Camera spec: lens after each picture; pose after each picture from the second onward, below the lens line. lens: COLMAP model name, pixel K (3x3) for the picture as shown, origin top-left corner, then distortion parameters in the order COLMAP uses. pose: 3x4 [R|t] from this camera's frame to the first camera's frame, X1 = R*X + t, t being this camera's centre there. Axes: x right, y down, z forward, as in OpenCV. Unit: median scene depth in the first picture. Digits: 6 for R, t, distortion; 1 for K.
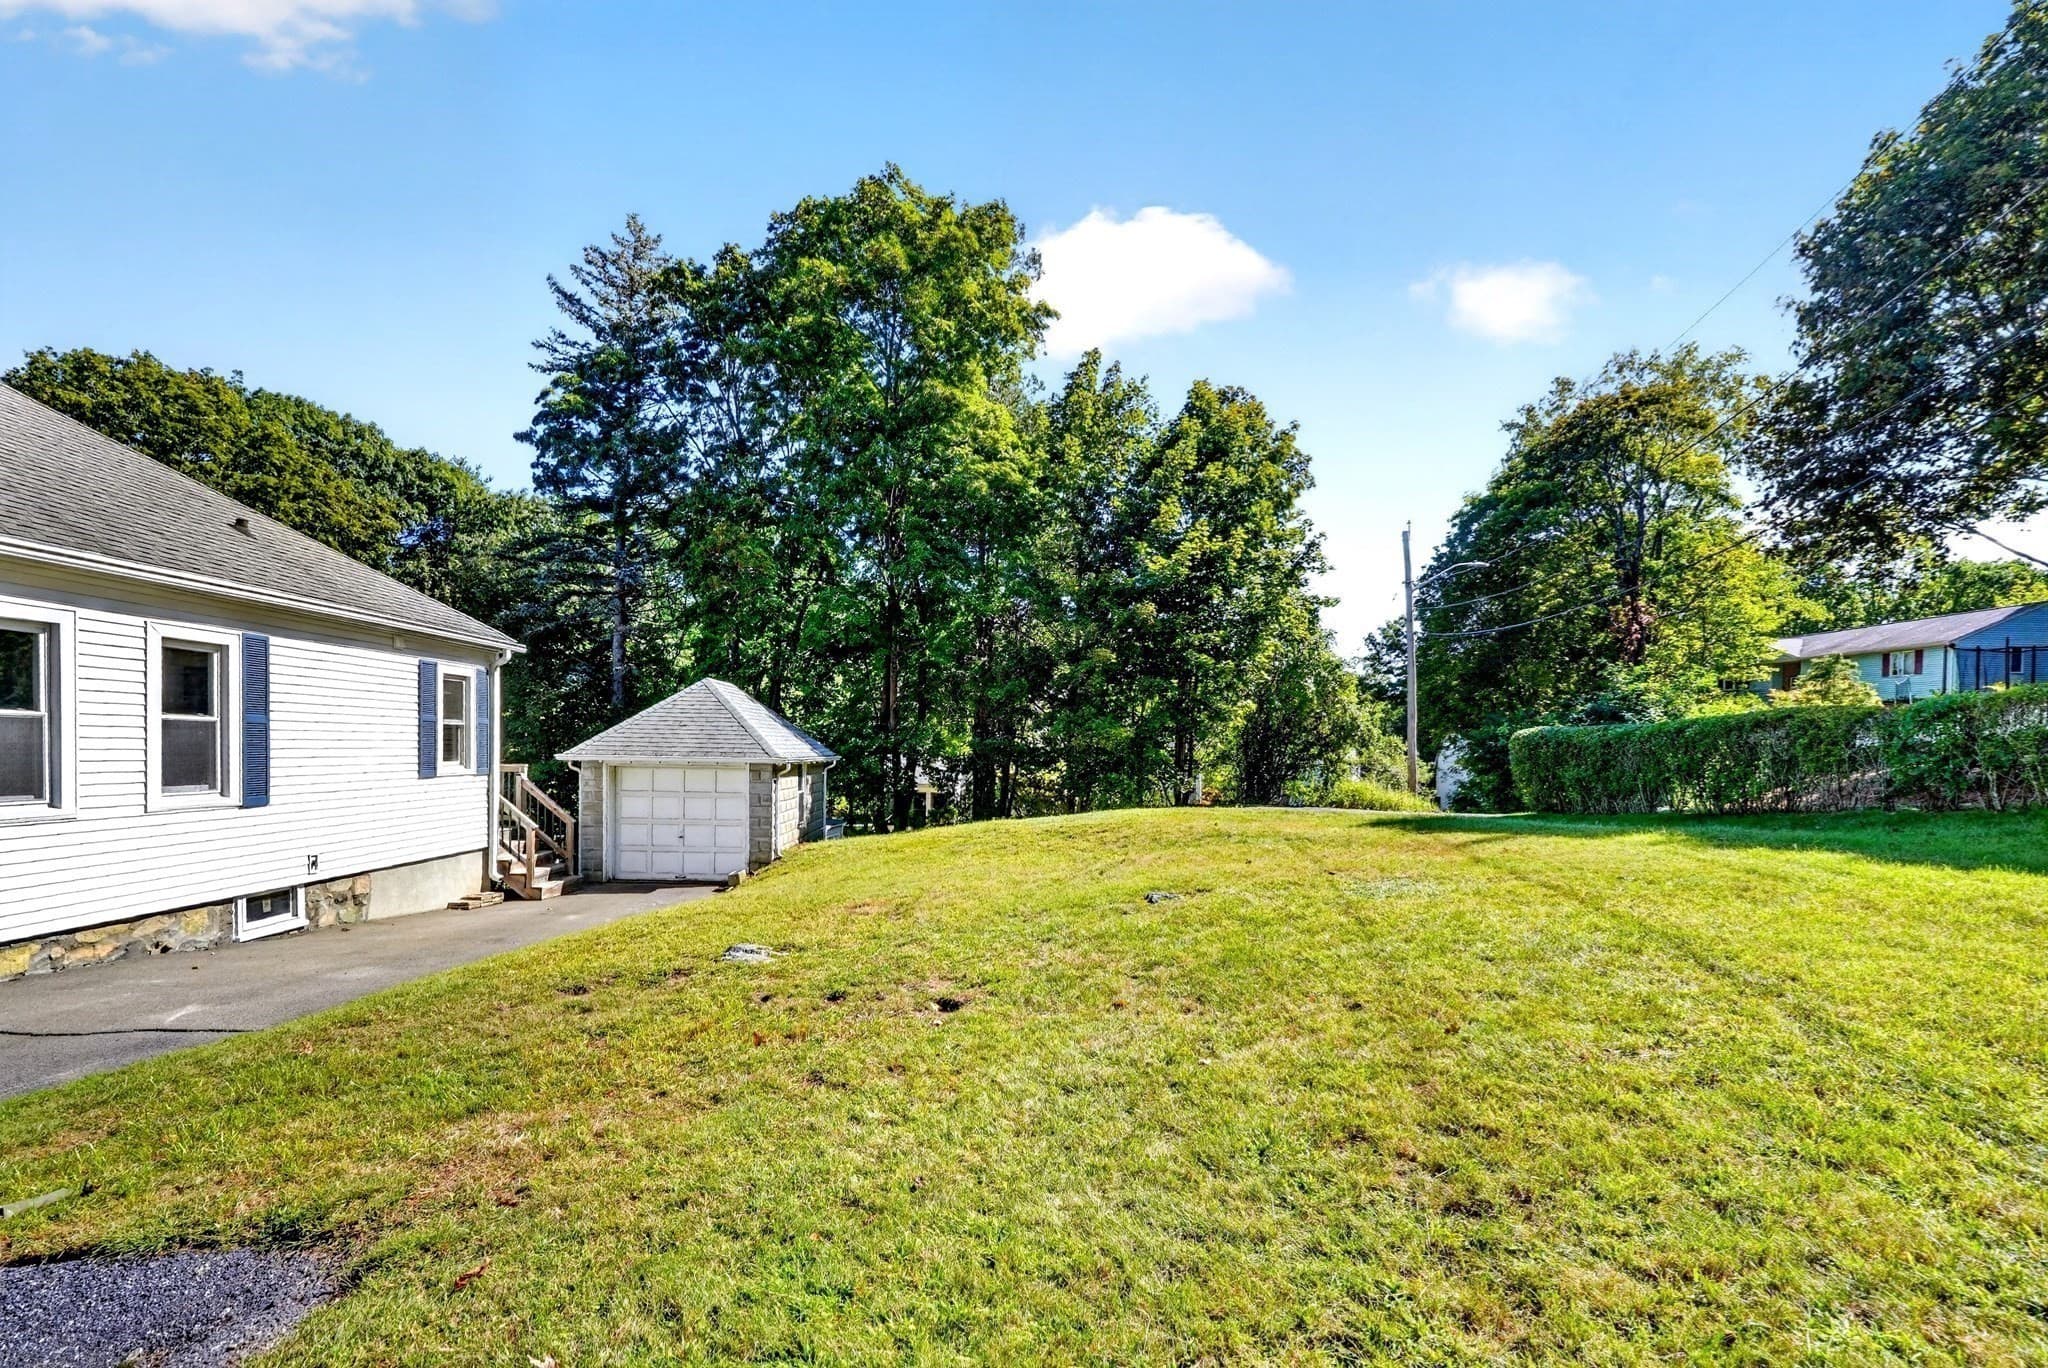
lens RADIAL K [[895.2, 0, 1015.0], [0, 895.2, 779.8], [0, 0, 1]] dist [-0.015292, 0.002864]
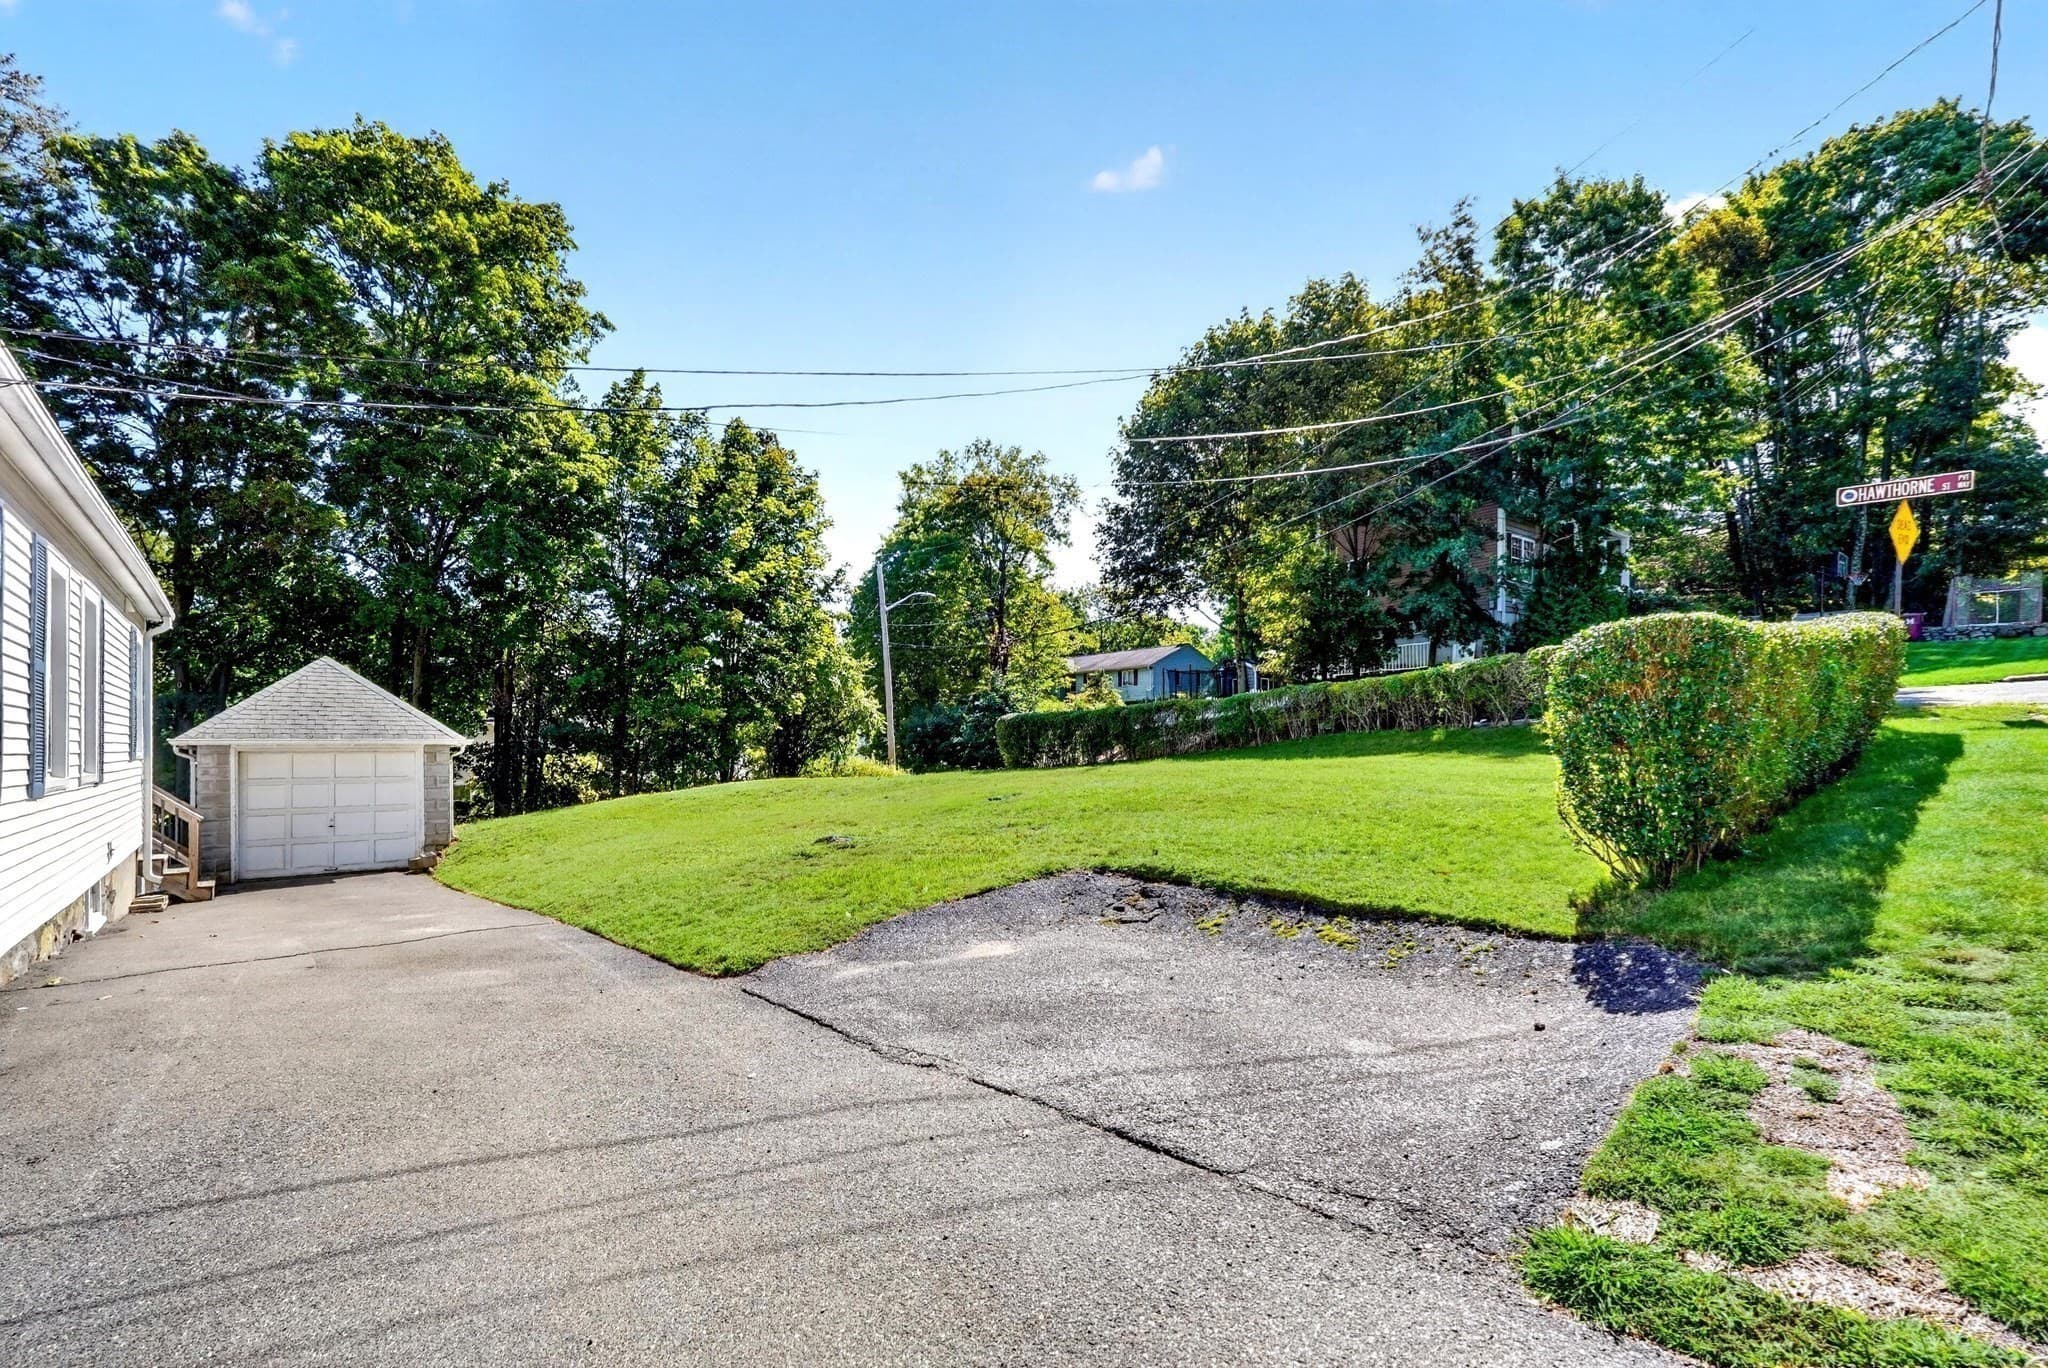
lens RADIAL K [[895.2, 0, 1024.2], [0, 895.2, 743.3], [0, 0, 1]] dist [-0.015292, 0.002864]
pose [[0.755676, -0.015193, 0.654769, -0.430395], [0.039034, 0.998999, -0.021870, 0.025821], [-0.653781, 0.042085, 0.755513, -0.166087]]
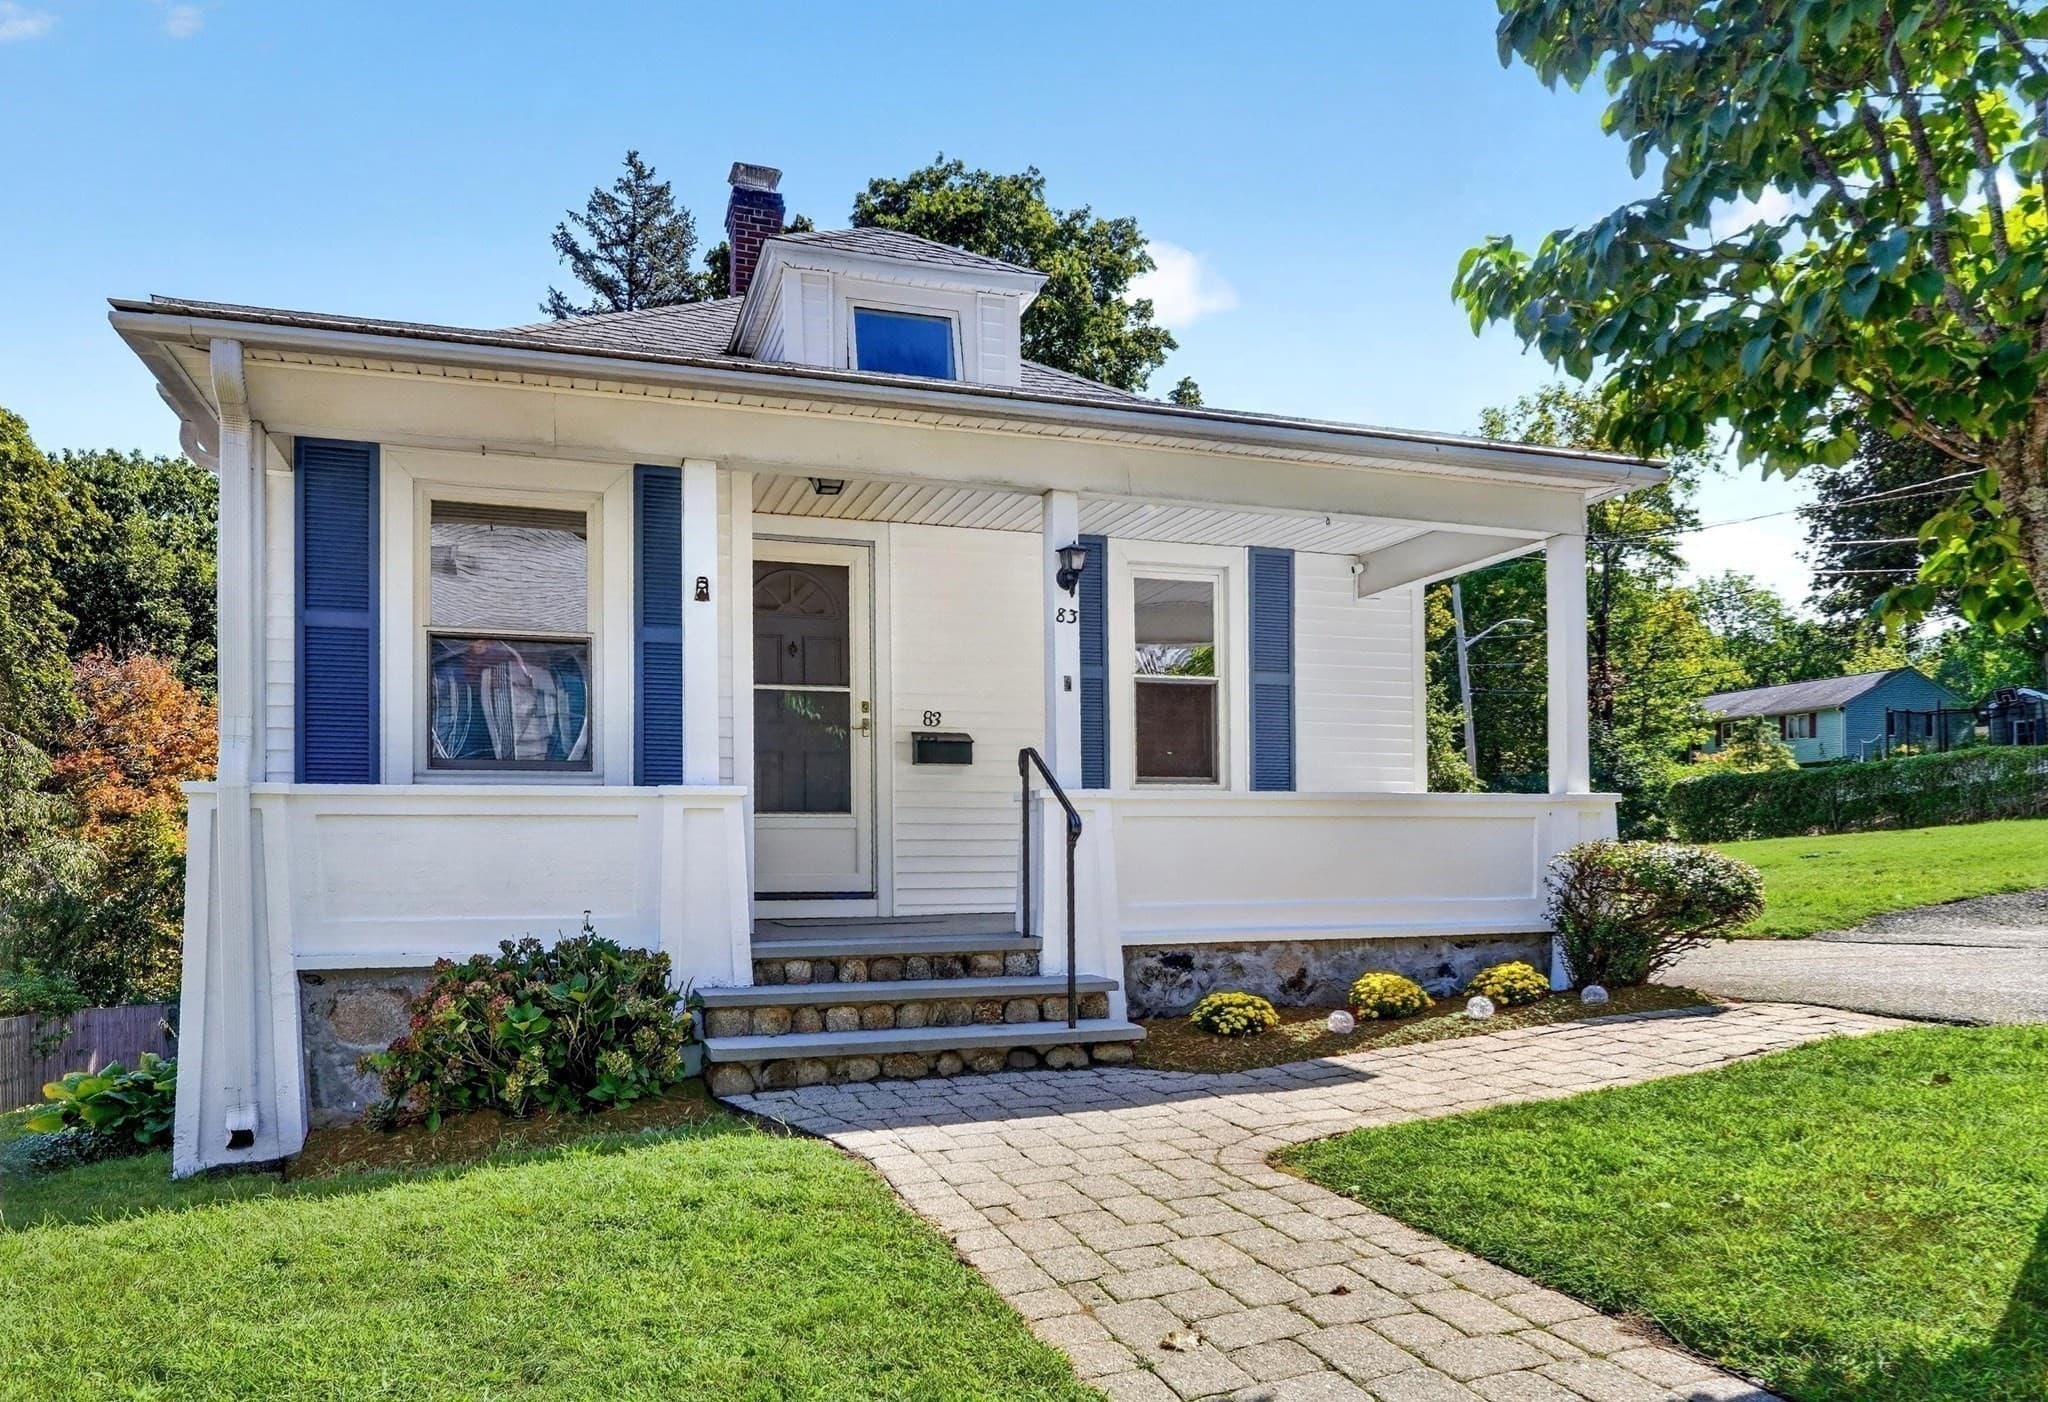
lens RADIAL K [[1327.2, 0, 999.4], [0, 1327.2, 832.8], [0, 0, 1]] dist [0.014424, 0.002435]
pose [[0.948711, -0.016861, 0.315695, -0.844361], [0.032024, 0.998566, -0.042907, 0.060978], [-0.314519, 0.050816, 0.947890, -0.346030]]
